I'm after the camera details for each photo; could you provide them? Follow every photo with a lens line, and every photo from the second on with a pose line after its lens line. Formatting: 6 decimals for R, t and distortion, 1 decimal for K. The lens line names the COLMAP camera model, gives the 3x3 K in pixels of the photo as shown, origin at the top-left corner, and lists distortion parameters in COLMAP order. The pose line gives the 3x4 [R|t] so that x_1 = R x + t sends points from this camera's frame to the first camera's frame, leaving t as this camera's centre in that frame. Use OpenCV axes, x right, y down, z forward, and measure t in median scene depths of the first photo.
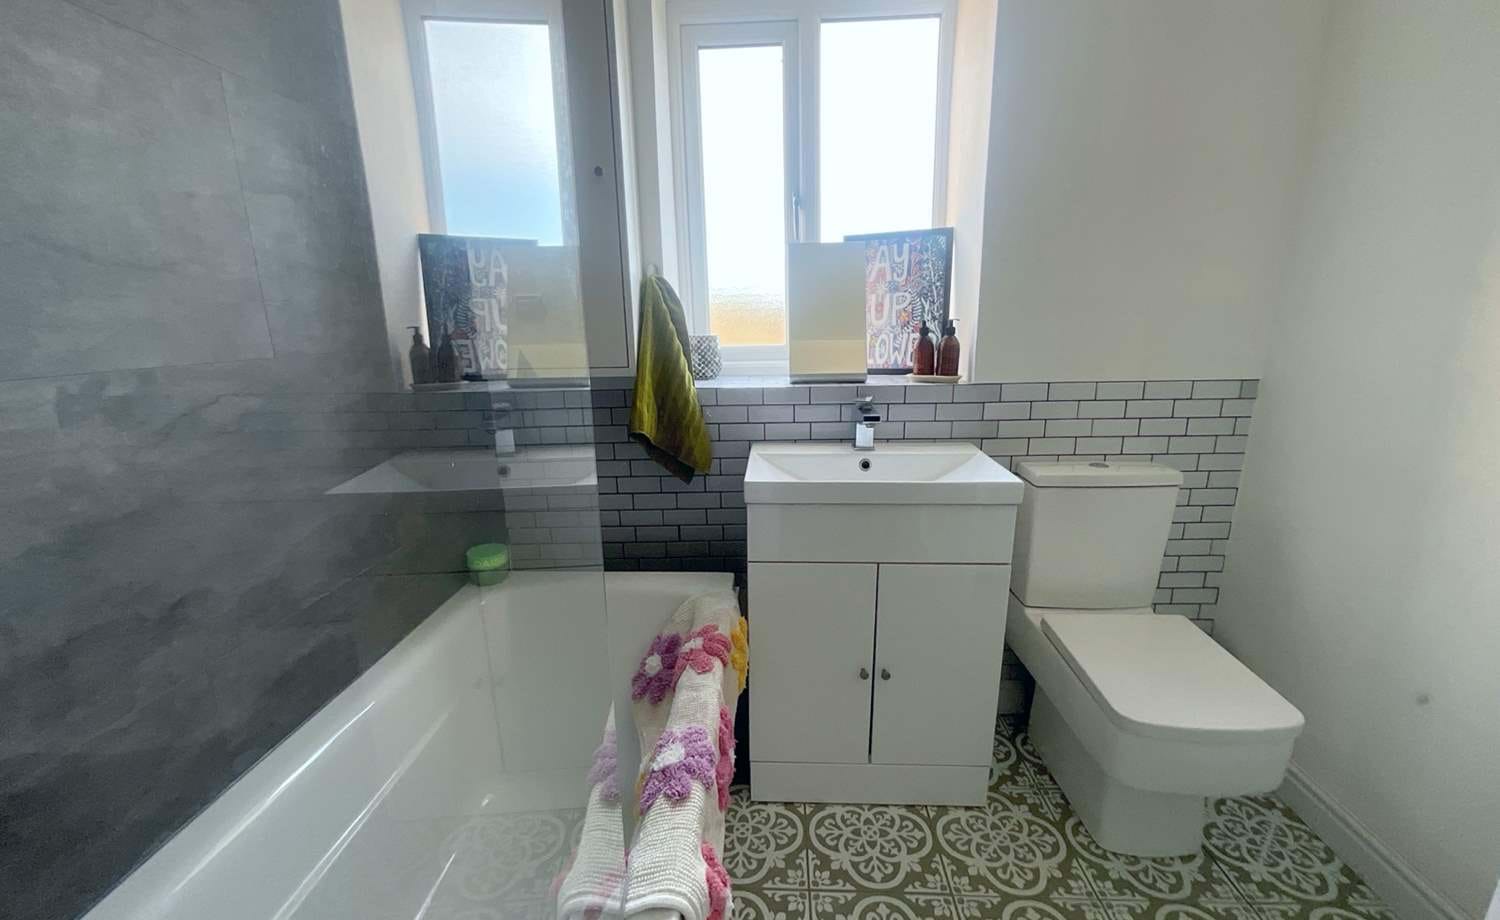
lens RADIAL K [[607.9, 0, 750.0], [0, 607.9, 460.0], [0, 0, 1]] dist [-0.001847, 0.000512]
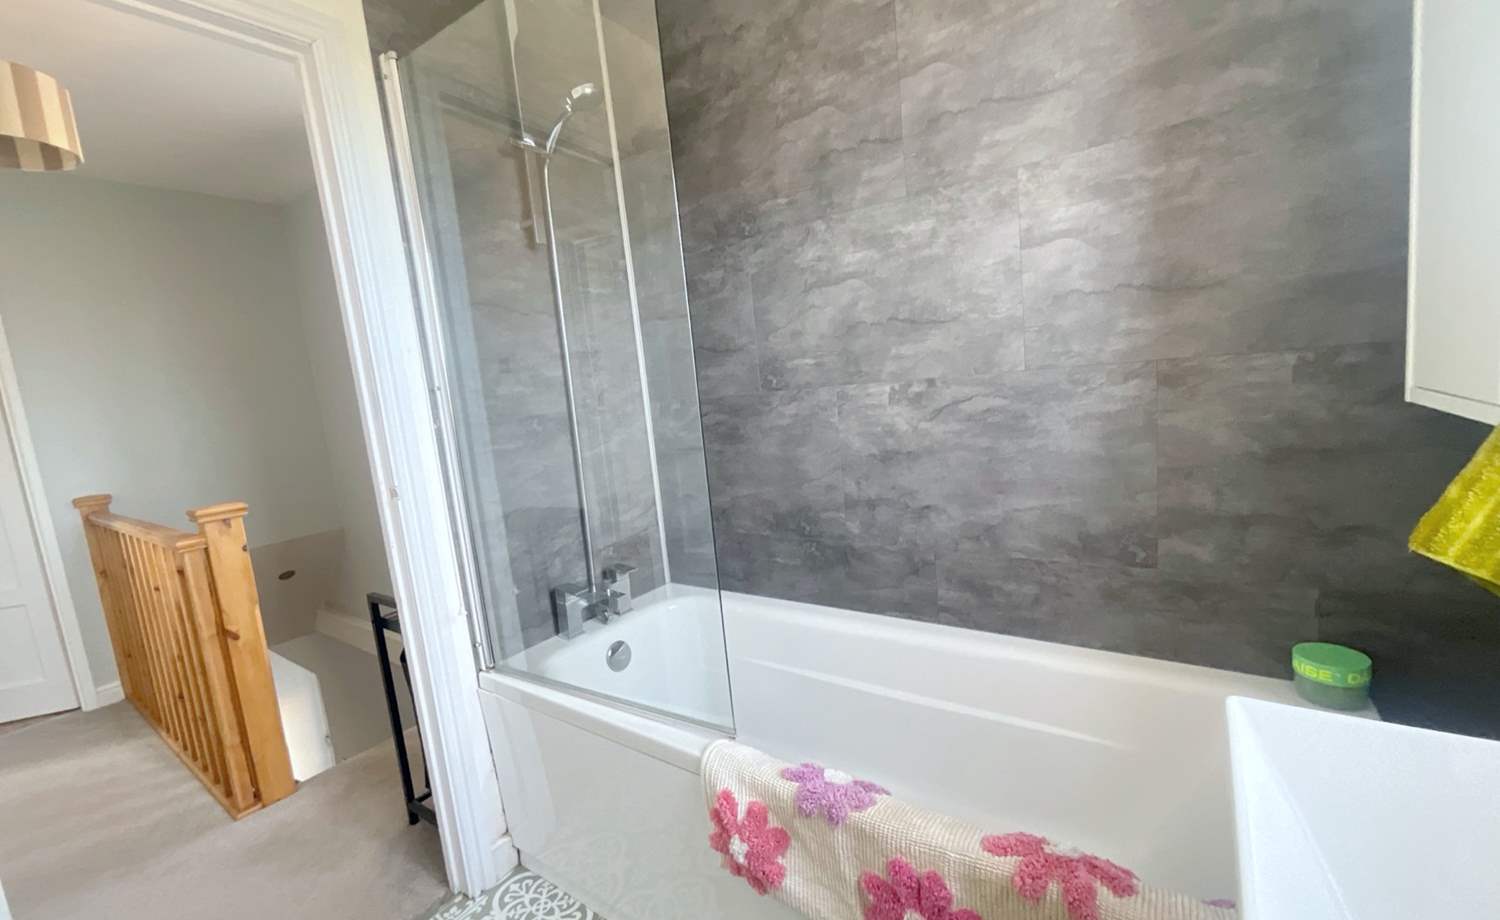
lens RADIAL K [[607.9, 0, 750.0], [0, 607.9, 460.0], [0, 0, 1]] dist [-0.001847, 0.000512]
pose [[-0.527879, 0.176591, -0.830759, 0.881561], [-0.095264, 0.959662, 0.264524, -0.355598], [0.843960, 0.218778, -0.489762, 1.532090]]
